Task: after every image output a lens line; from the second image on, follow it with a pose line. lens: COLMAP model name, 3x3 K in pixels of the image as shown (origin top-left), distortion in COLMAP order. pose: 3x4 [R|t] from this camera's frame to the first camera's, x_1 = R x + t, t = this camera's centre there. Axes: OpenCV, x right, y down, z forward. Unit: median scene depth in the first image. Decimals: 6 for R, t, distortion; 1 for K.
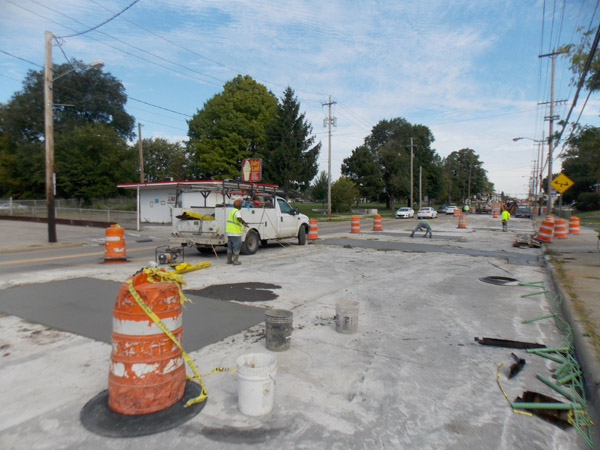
lens RADIAL K [[402.7, 0, 300.0], [0, 402.7, 225.0], [0, 0, 1]] dist [0.010320, 0.000288]
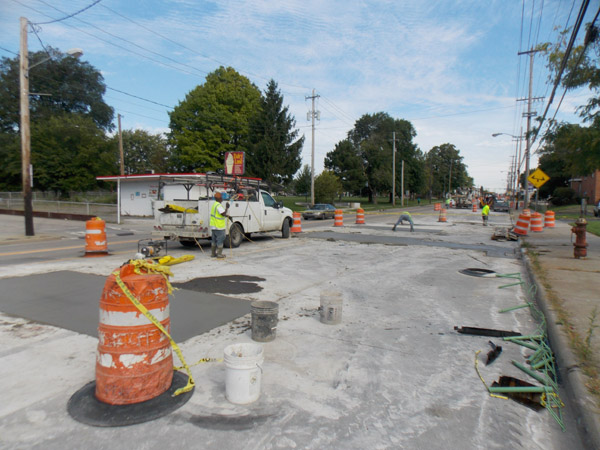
lens RADIAL K [[402.7, 0, 300.0], [0, 402.7, 225.0], [0, 0, 1]] dist [0.010320, 0.000288]
pose [[0.999104, 0.001349, 0.042313, -0.001212], [-0.002016, 0.999874, 0.015730, 0.000506], [-0.042286, -0.015802, 0.998981, -0.002313]]
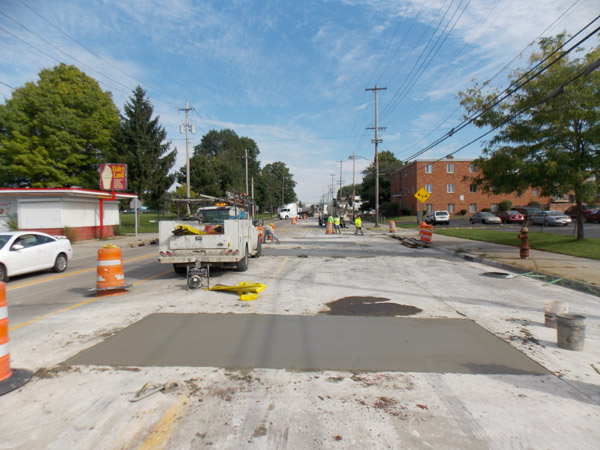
lens RADIAL K [[402.7, 0, 300.0], [0, 402.7, 225.0], [0, 0, 1]] dist [0.010320, 0.000288]
pose [[0.890948, -0.026190, 0.453349, -0.220509], [0.036903, 0.999209, -0.014800, -0.006433], [-0.452603, 0.029915, 0.891210, 0.065308]]
